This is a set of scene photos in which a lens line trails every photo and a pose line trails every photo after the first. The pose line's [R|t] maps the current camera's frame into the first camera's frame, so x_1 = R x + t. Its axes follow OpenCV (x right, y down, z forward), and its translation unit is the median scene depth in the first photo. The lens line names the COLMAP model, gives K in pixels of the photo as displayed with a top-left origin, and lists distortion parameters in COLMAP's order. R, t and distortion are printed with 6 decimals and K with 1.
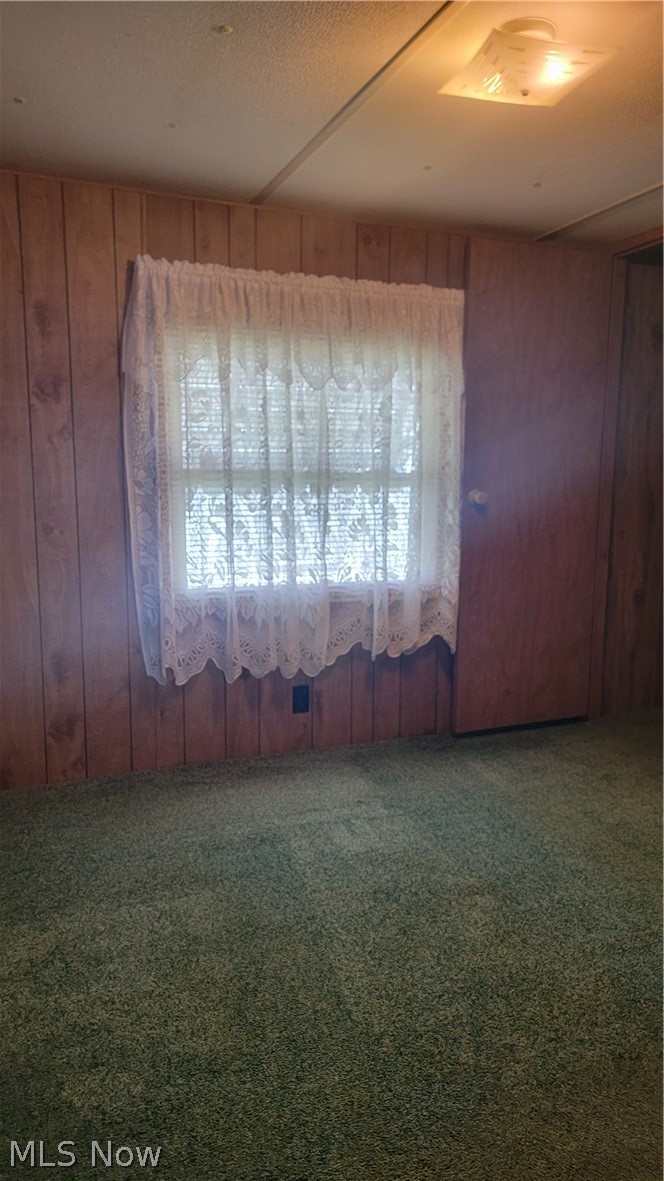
lens RADIAL K [[826.5, 0, 332.0], [0, 826.5, 590.5], [0, 0, 1]] dist [0.007343, 0.000152]
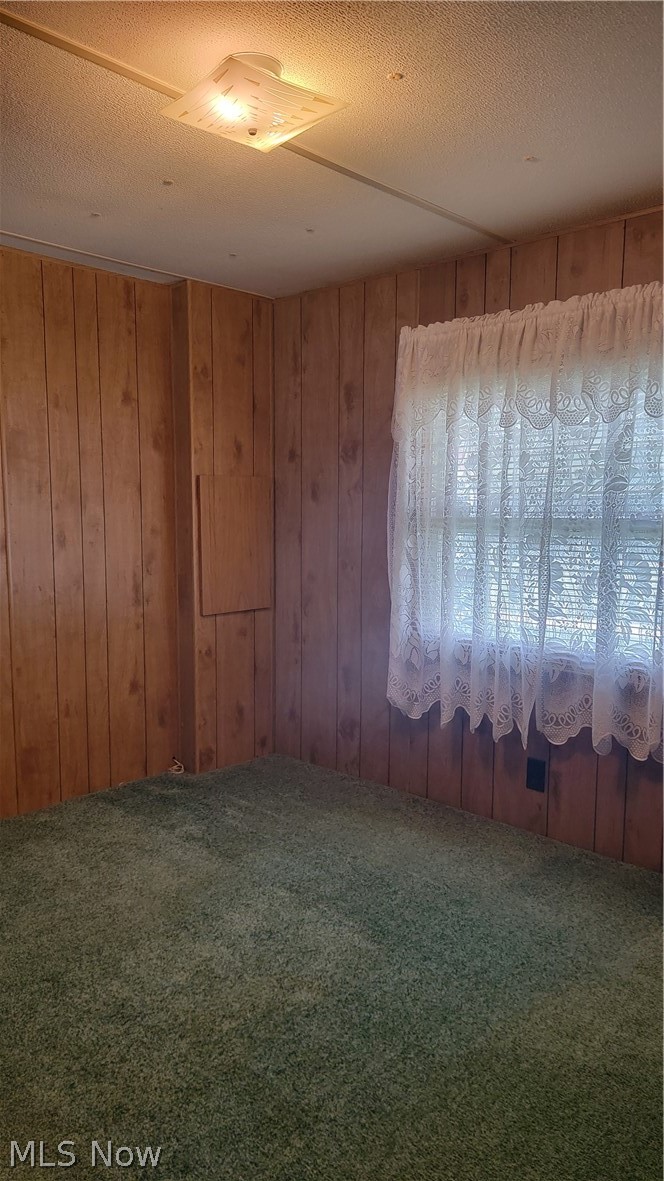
lens RADIAL K [[811.8, 0, 314.9], [0, 811.8, 590.2], [0, 0, 1]] dist [0.097498, -0.084967]
pose [[0.407386, 0.086293, -0.909170, 0.715036], [-0.139230, 0.989757, 0.031555, -0.065378], [0.902581, 0.113729, 0.415227, 0.437750]]
